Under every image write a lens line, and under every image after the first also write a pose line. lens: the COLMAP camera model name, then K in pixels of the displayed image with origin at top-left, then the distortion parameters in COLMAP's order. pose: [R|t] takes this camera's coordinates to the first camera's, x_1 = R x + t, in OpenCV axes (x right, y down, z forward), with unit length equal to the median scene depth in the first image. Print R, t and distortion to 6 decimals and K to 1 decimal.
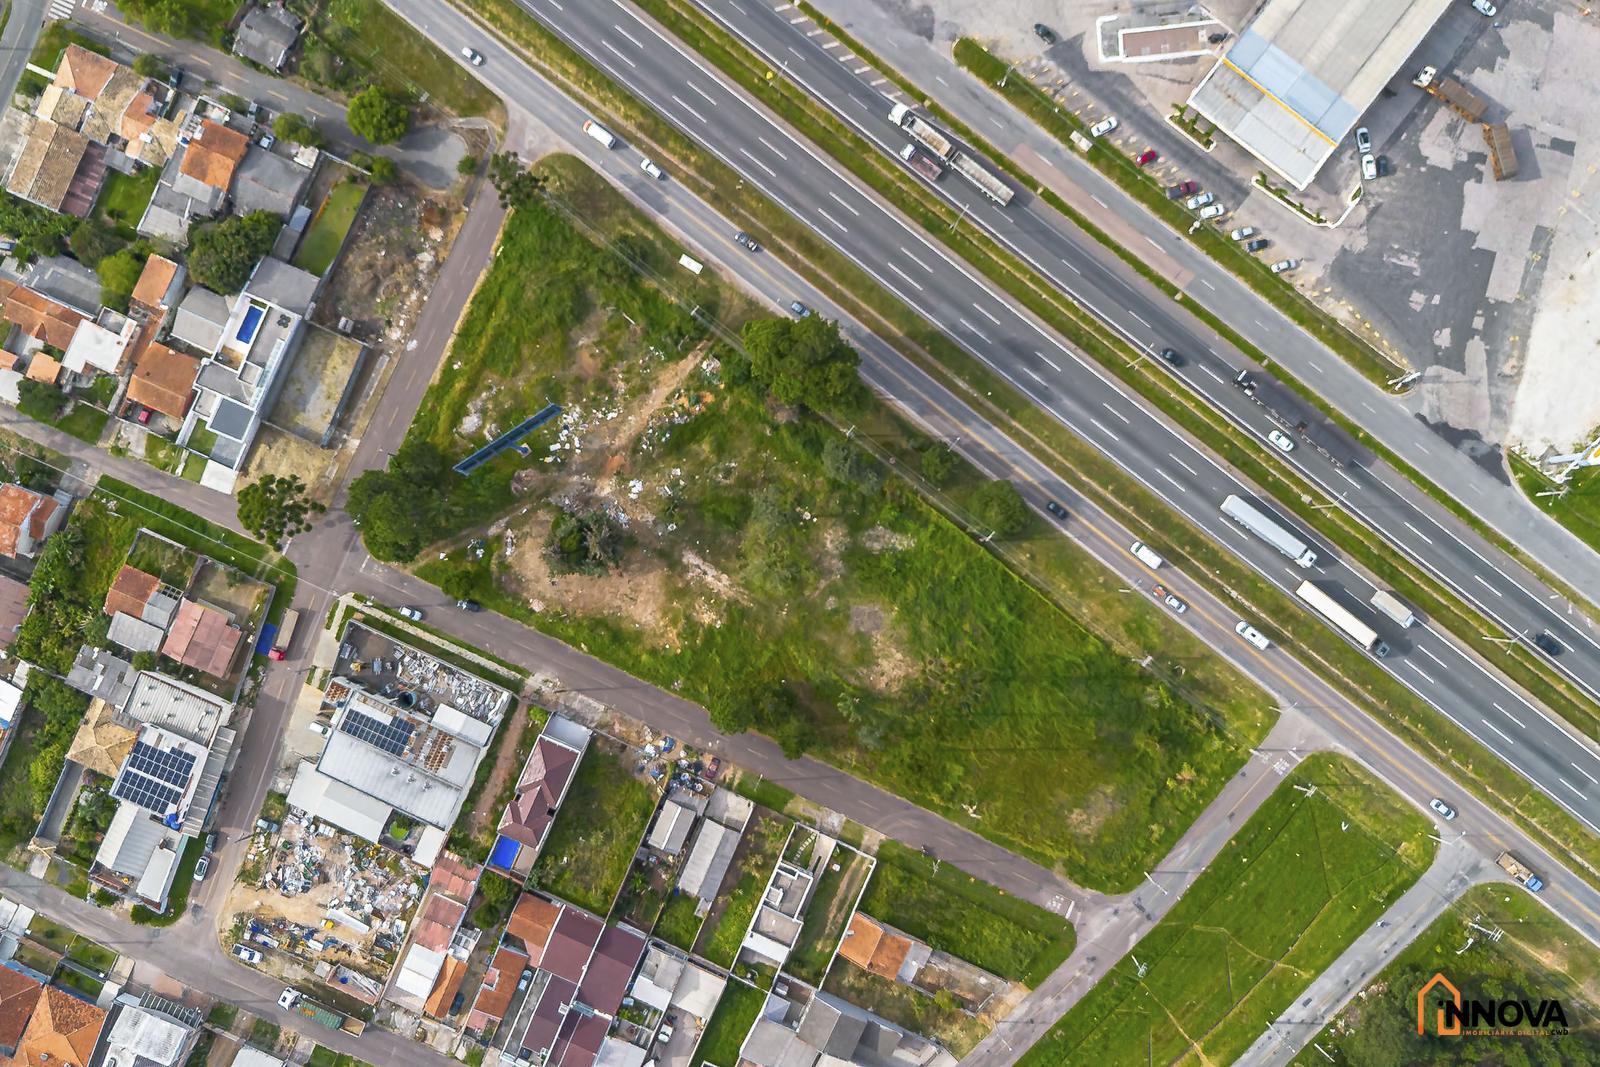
lens RADIAL K [[1347.3, 0, 793.2], [0, 1347.3, 533.5], [0, 0, 1]] dist [0.072103, -0.078716]
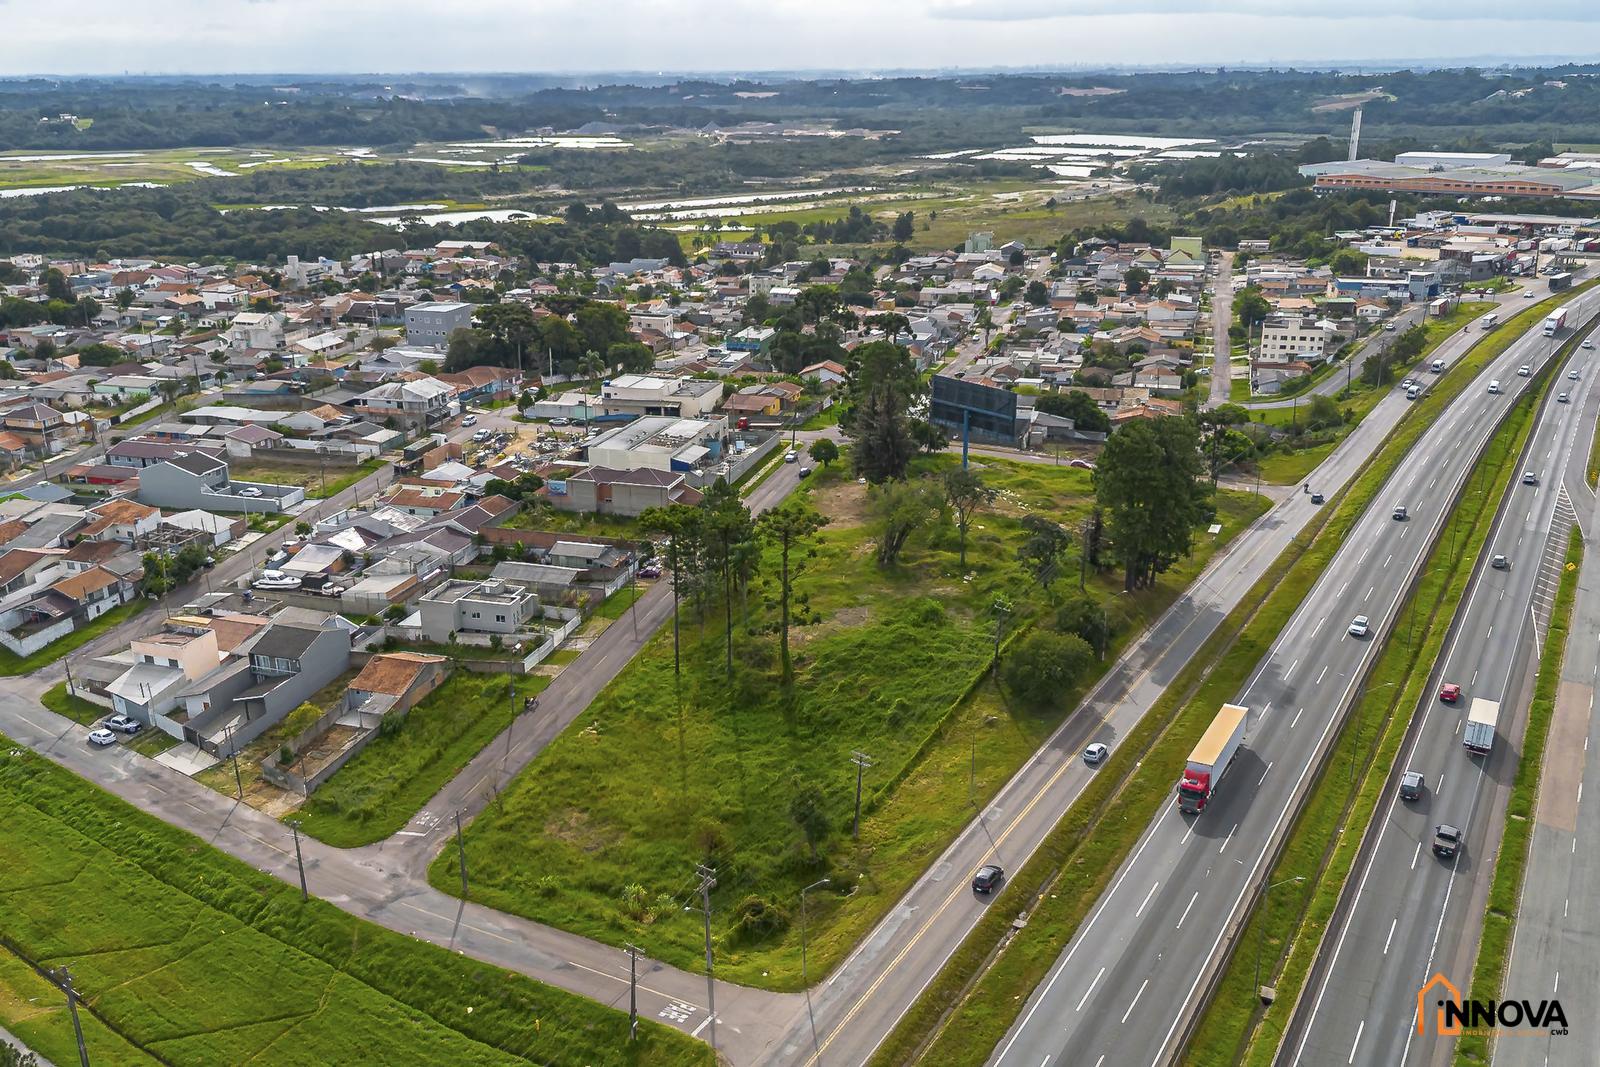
lens RADIAL K [[1347.3, 0, 804.4], [0, 1347.3, 533.2], [0, 0, 1]] dist [0.072103, -0.078716]
pose [[0.124601, 0.332767, -0.934741, 0.731301], [-0.991991, 0.061429, -0.110364, 0.169144], [0.020695, 0.941006, 0.337756, 0.695640]]
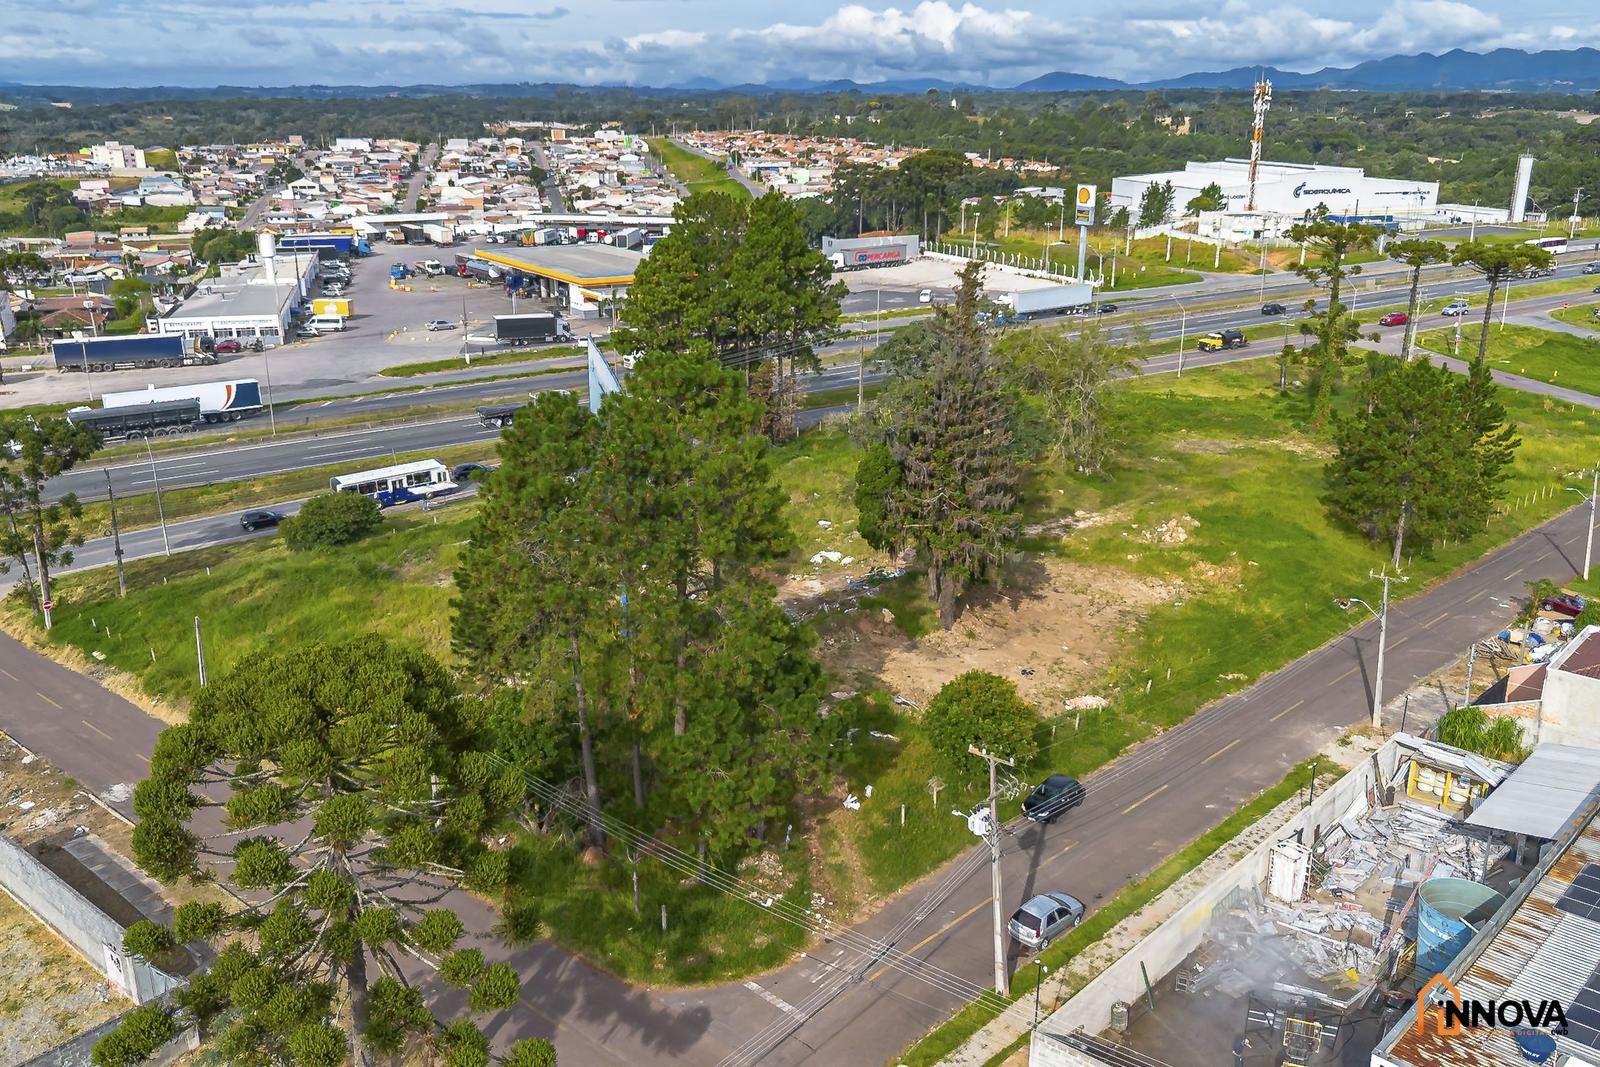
lens RADIAL K [[1347.3, 0, 806.1], [0, 1347.3, 537.7], [0, 0, 1]] dist [0.072103, -0.078716]
pose [[0.323896, -0.283487, 0.902622, -0.485426], [0.945919, 0.115308, -0.303218, 0.082347], [-0.018121, 0.952019, 0.305503, 0.865070]]
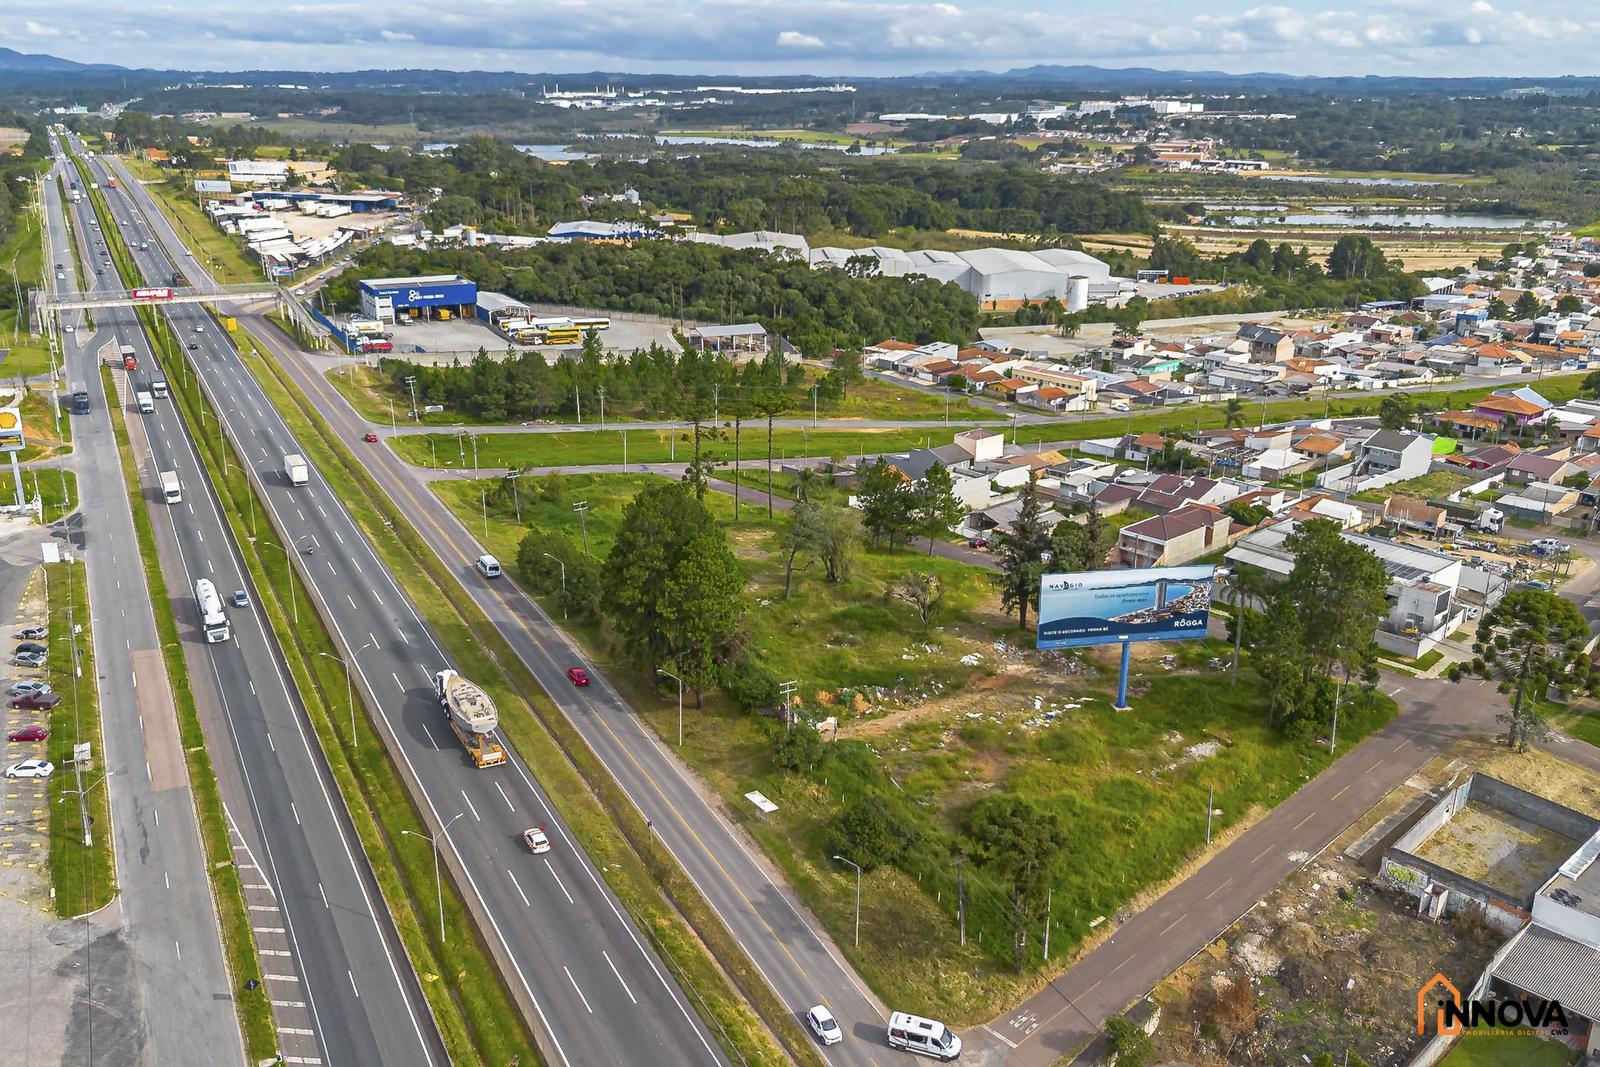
lens RADIAL K [[1347.3, 0, 802.9], [0, 1347.3, 527.1], [0, 0, 1]] dist [0.072103, -0.078716]
pose [[-0.915429, -0.119703, 0.384266, -0.295668], [0.402479, -0.272972, 0.873783, -0.656720], [0.000299, 0.954546, 0.298064, 0.723187]]
